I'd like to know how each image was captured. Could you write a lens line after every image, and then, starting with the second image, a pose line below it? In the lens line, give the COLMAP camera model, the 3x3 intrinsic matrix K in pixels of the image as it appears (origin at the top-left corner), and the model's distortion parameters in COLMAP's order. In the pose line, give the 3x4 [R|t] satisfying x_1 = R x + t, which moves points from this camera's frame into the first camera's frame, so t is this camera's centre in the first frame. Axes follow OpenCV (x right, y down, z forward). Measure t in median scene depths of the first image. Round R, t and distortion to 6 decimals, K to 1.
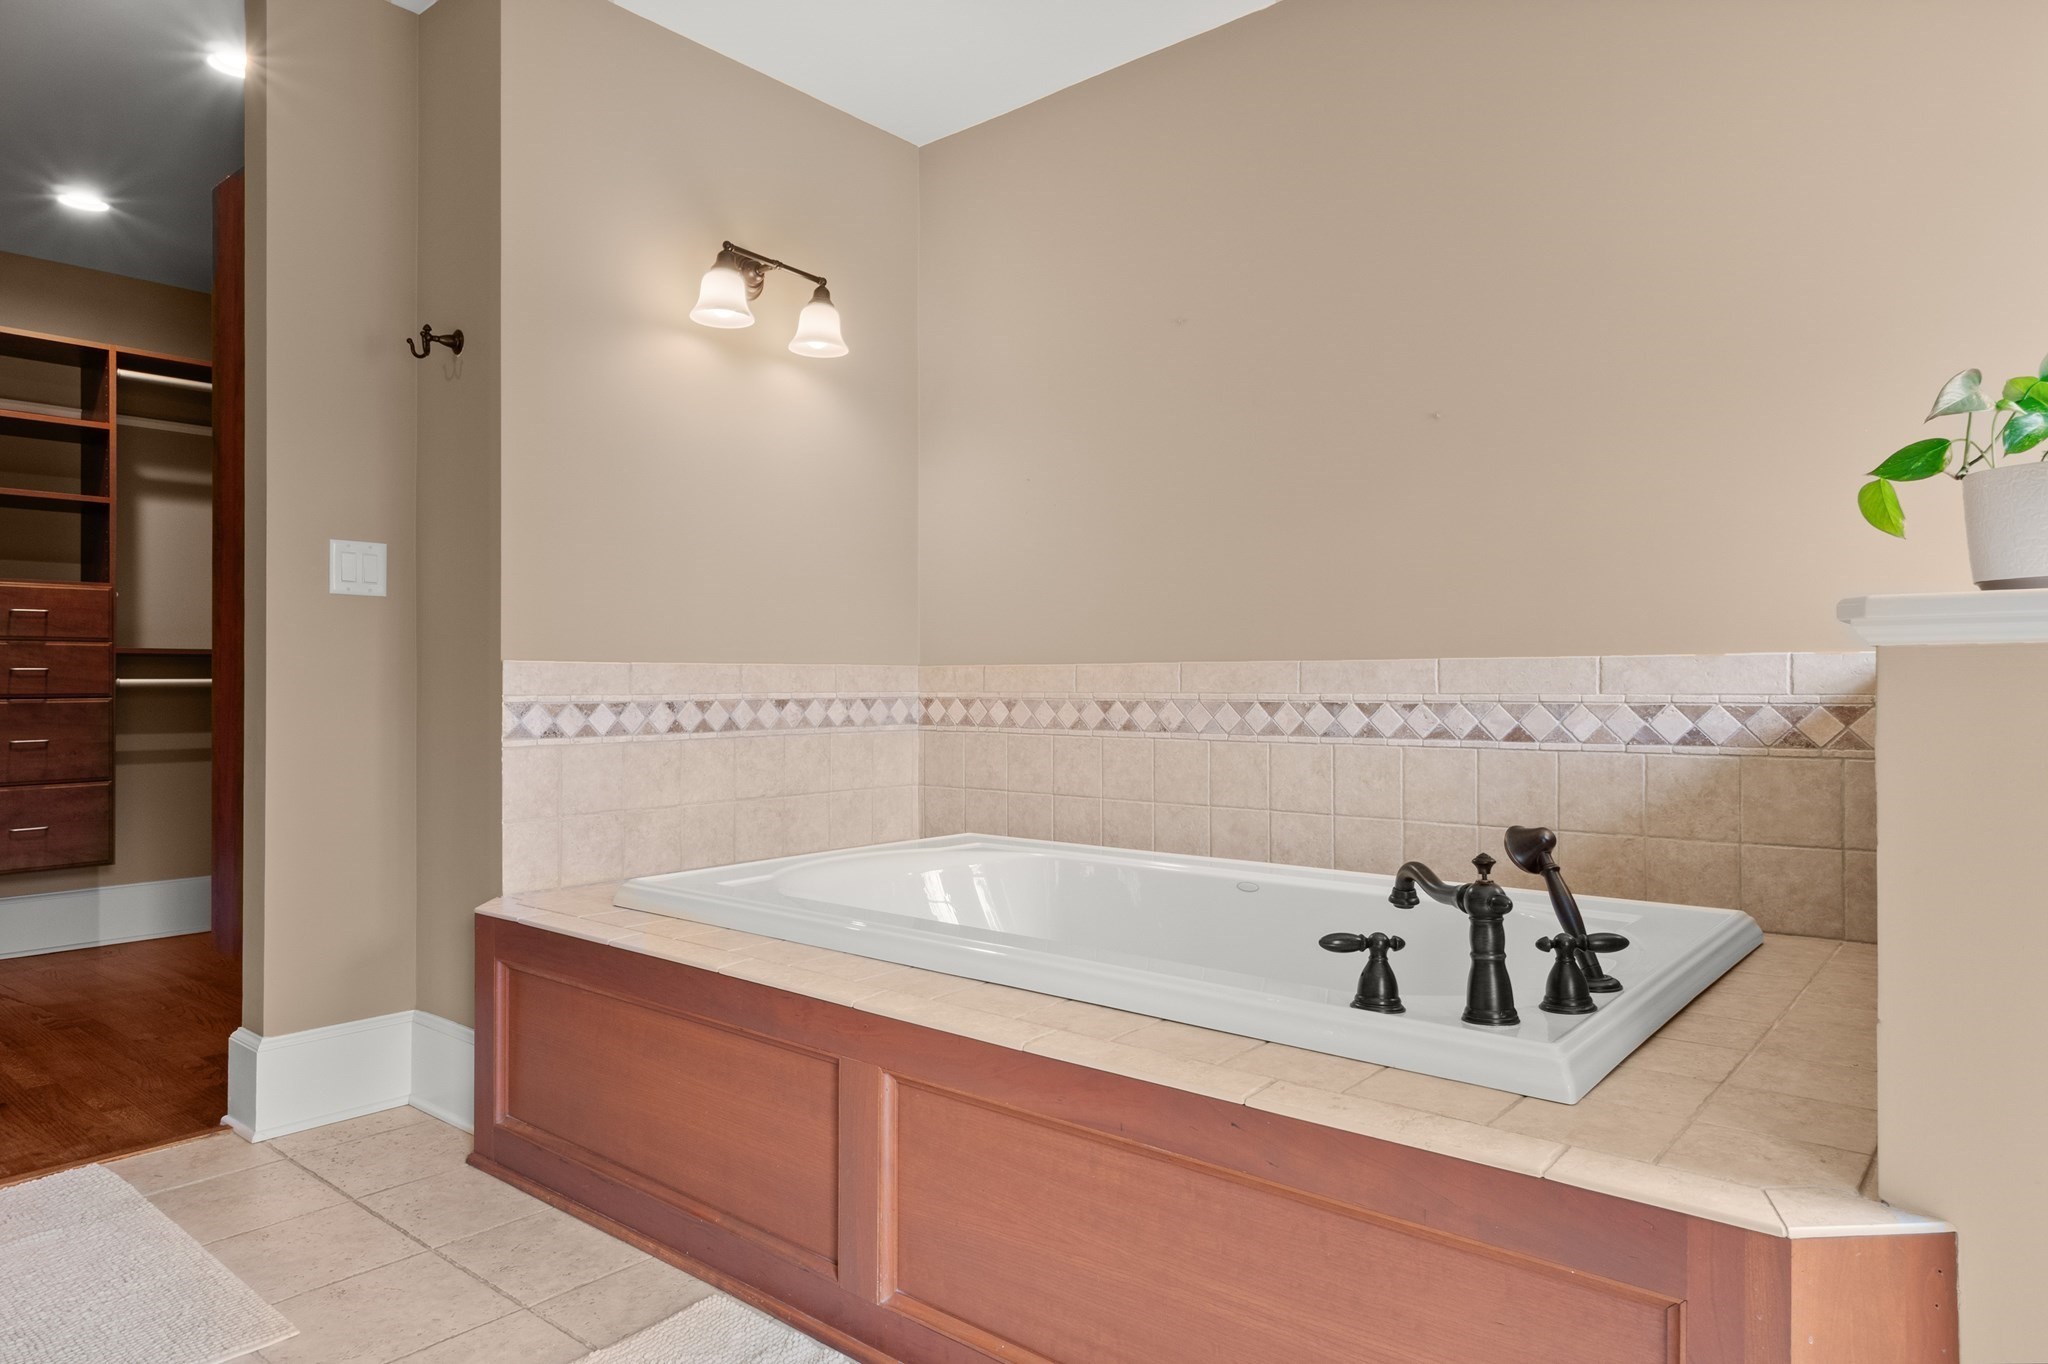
lens RADIAL K [[1219.0, 0, 1029.6], [0, 1219.0, 678.5], [0, 0, 1]] dist [-0.002357, -0.000003]
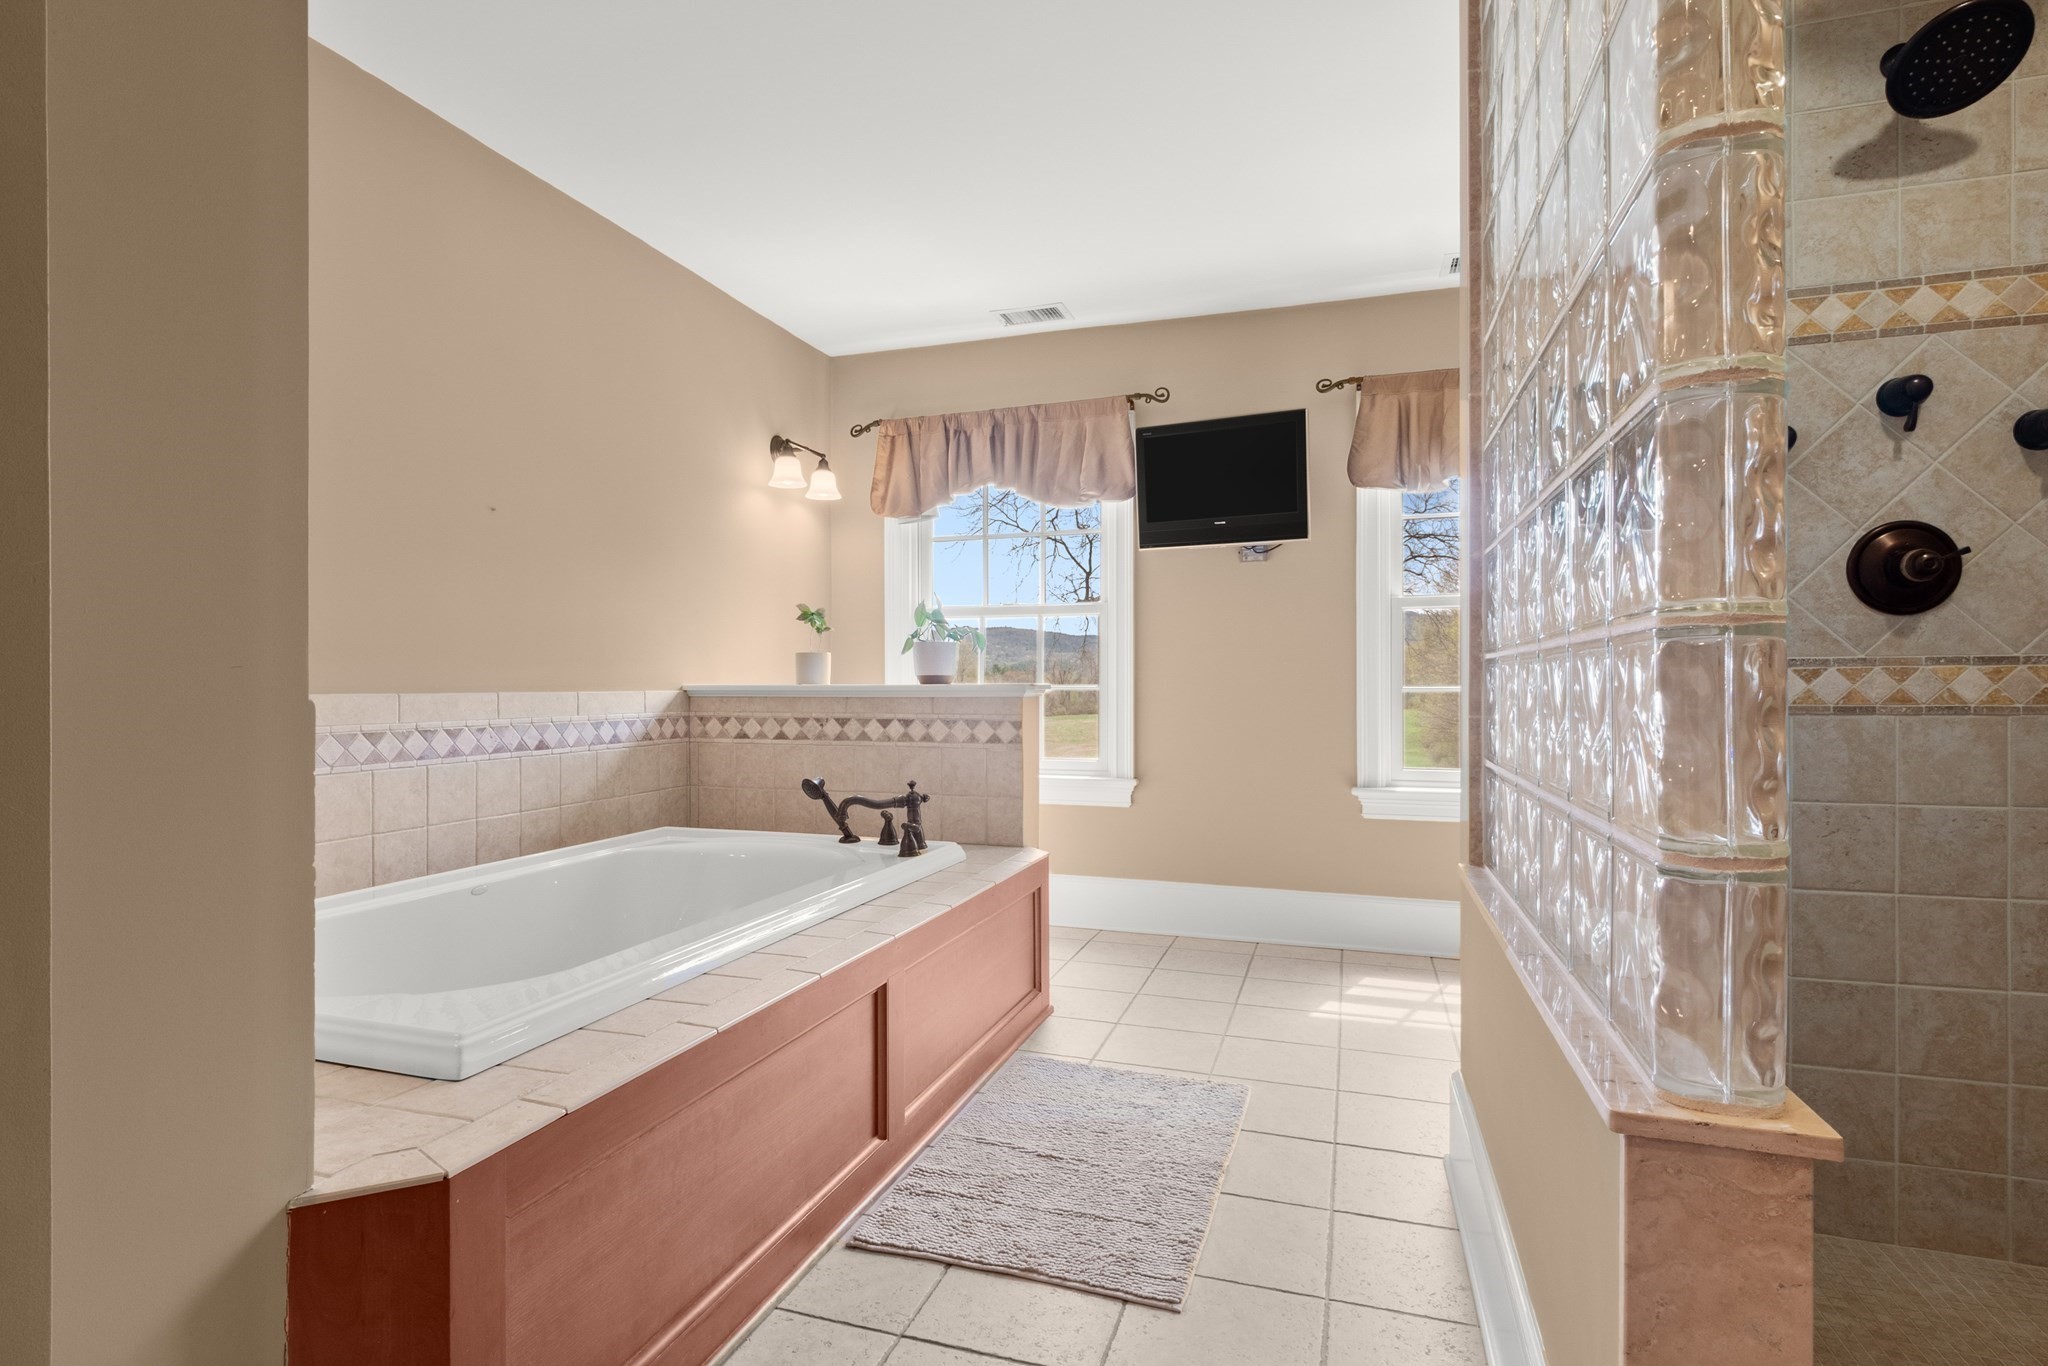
lens RADIAL K [[979.5, 0, 1027.9], [0, 979.5, 688.4], [0, 0, 1]] dist [0.001136, 0.000057]
pose [[-0.366507, 0.009816, 0.930364, -0.887484], [0.009225, 0.999934, -0.006916, -0.008701], [-0.930370, 0.006048, -0.366573, 0.858341]]
